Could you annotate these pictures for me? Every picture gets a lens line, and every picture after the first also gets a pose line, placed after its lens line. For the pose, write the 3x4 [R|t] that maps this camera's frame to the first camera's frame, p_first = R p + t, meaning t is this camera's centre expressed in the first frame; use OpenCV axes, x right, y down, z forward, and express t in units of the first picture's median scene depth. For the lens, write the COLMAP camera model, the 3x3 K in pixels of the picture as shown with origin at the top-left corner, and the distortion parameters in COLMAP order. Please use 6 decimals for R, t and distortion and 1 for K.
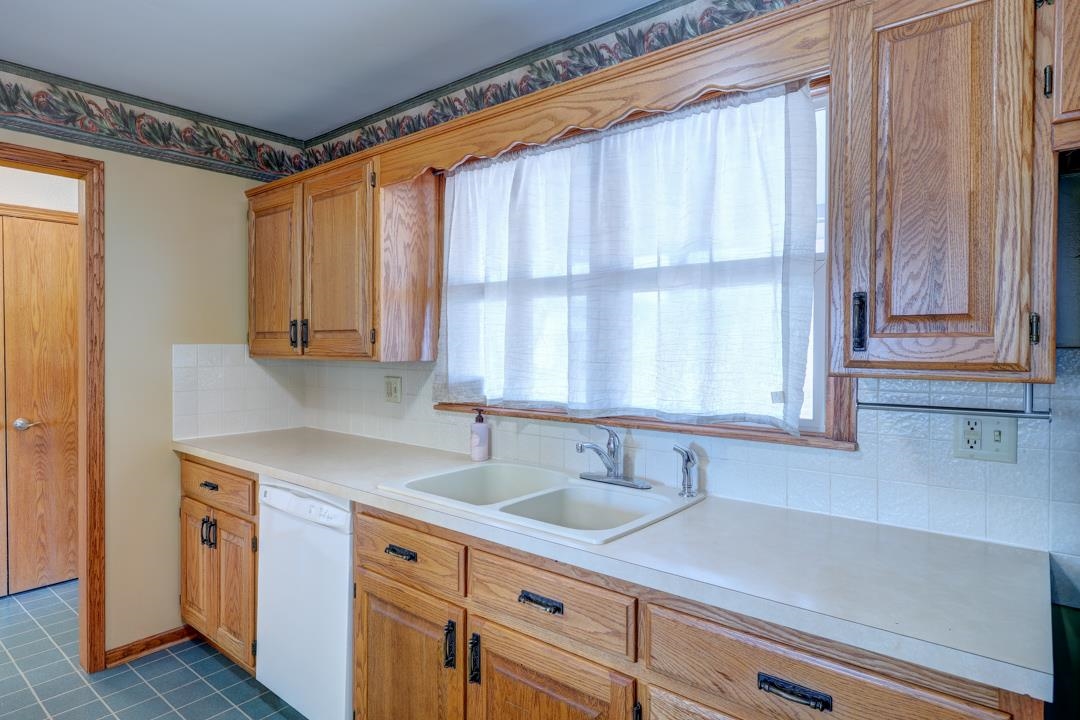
lens RADIAL K [[603.4, 0, 541.7], [0, 603.4, 358.2], [0, 0, 1]] dist [0.002890, -0.002335]
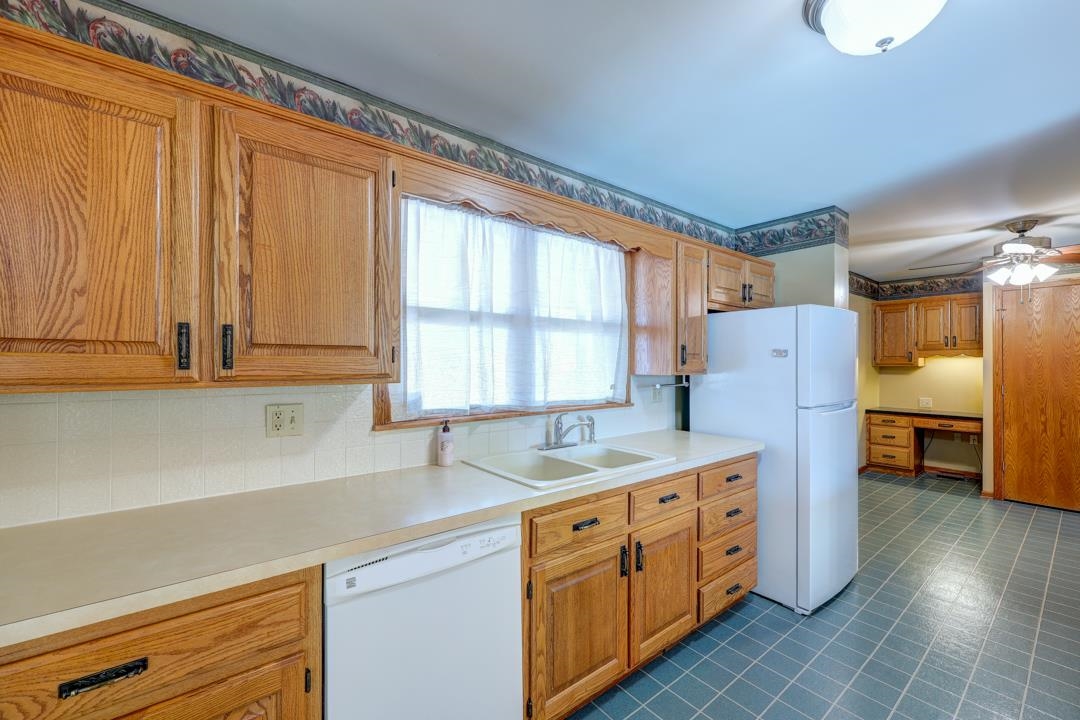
lens RADIAL K [[427.6, 0, 531.3], [0, 427.6, 367.6], [0, 0, 1]] dist [0.015160, 0.000413]
pose [[0.236328, -0.015465, 0.971550, -0.989943], [0.020887, 0.999723, 0.010833, -0.023954], [-0.971449, 0.017732, 0.236585, 0.763896]]
